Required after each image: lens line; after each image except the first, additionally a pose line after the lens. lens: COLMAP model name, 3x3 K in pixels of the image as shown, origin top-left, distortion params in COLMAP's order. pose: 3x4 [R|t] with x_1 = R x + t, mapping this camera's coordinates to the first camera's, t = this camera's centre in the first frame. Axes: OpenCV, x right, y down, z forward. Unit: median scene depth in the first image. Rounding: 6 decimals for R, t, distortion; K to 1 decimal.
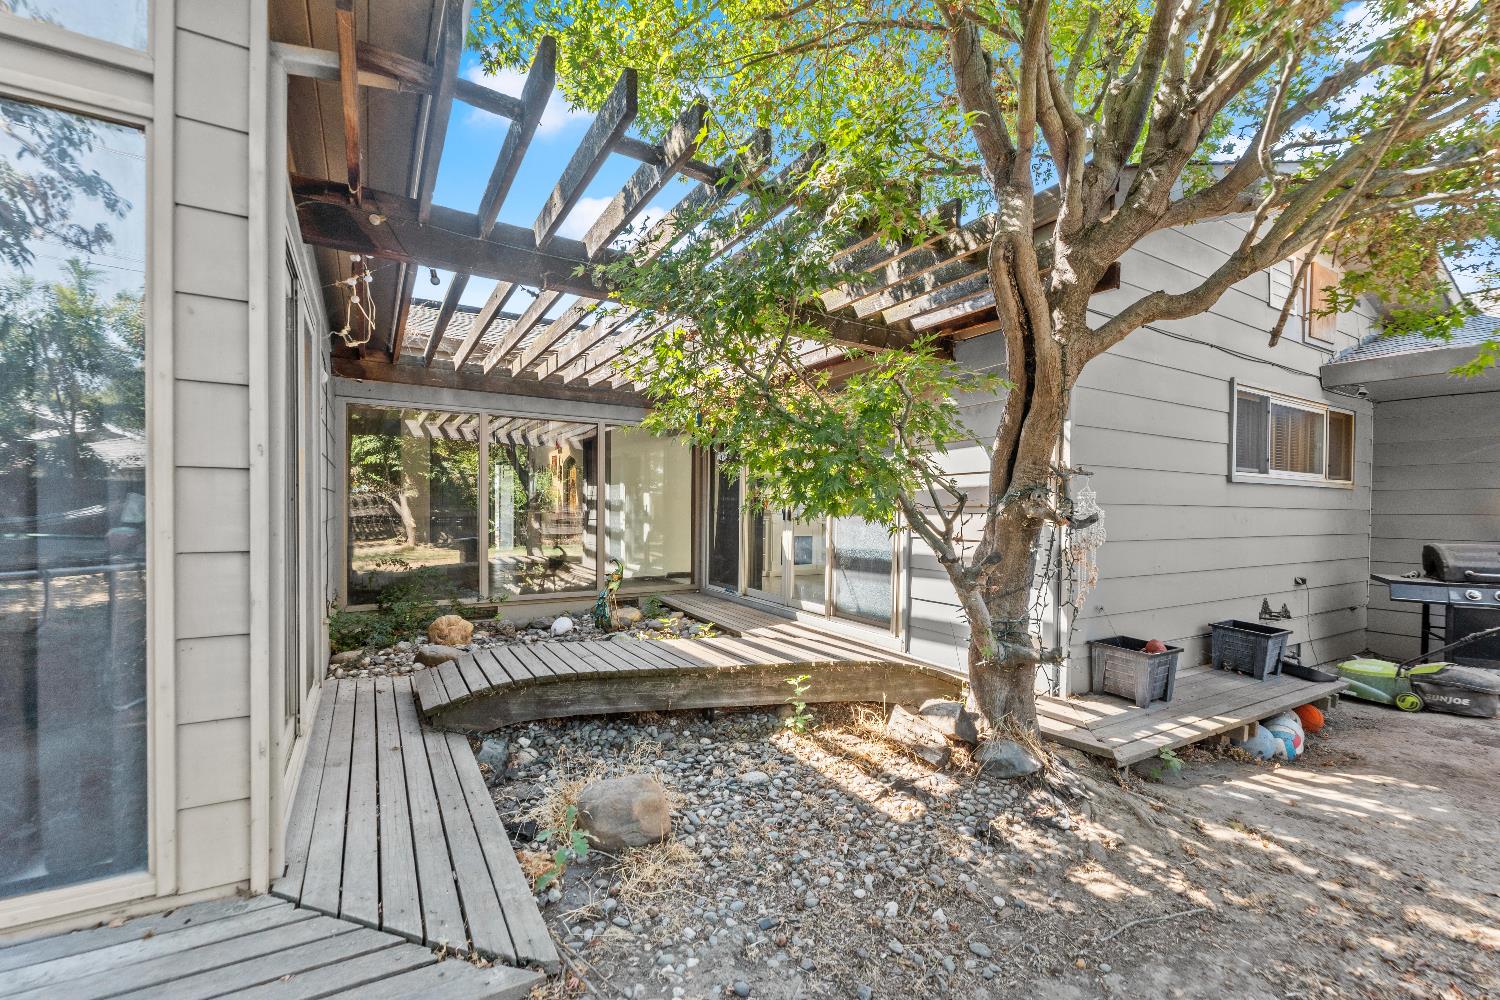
lens RADIAL K [[640.1, 0, 748.1], [0, 640.1, 520.0], [0, 0, 1]] dist [0.002196, 0.000143]
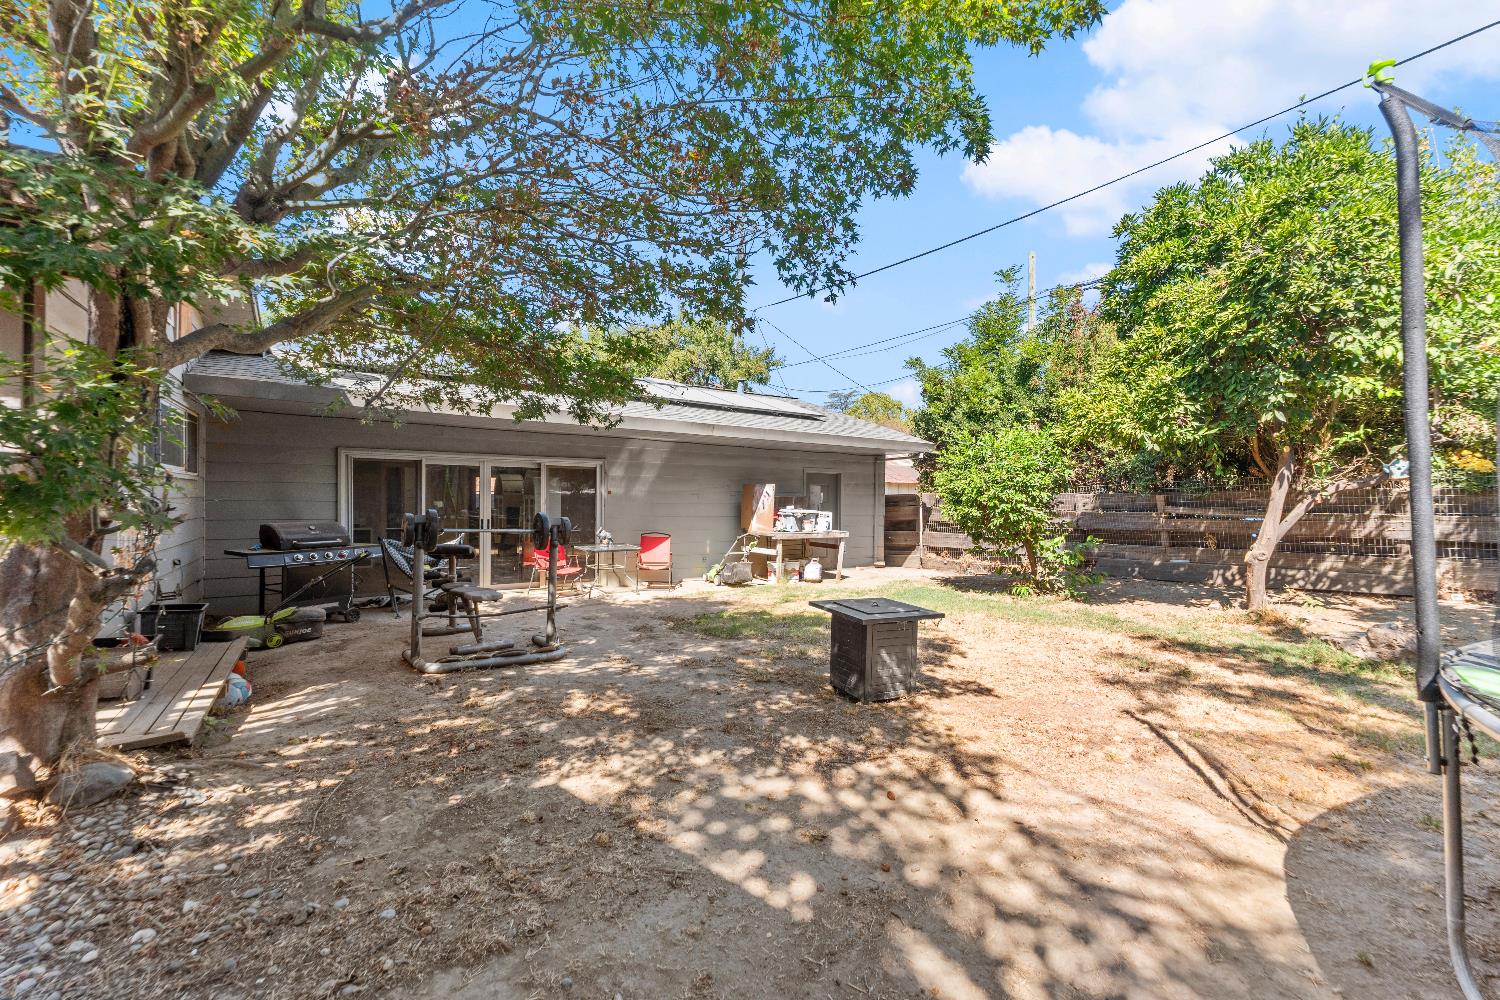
lens RADIAL K [[619.4, 0, 754.0], [0, 619.4, 506.1], [0, 0, 1]] dist [0.005644, -0.000027]
pose [[-0.060758, -0.022780, 0.997893, -0.525704], [0.004718, 0.999722, 0.023109, -0.042802], [-0.998141, 0.006112, -0.060633, 0.095583]]
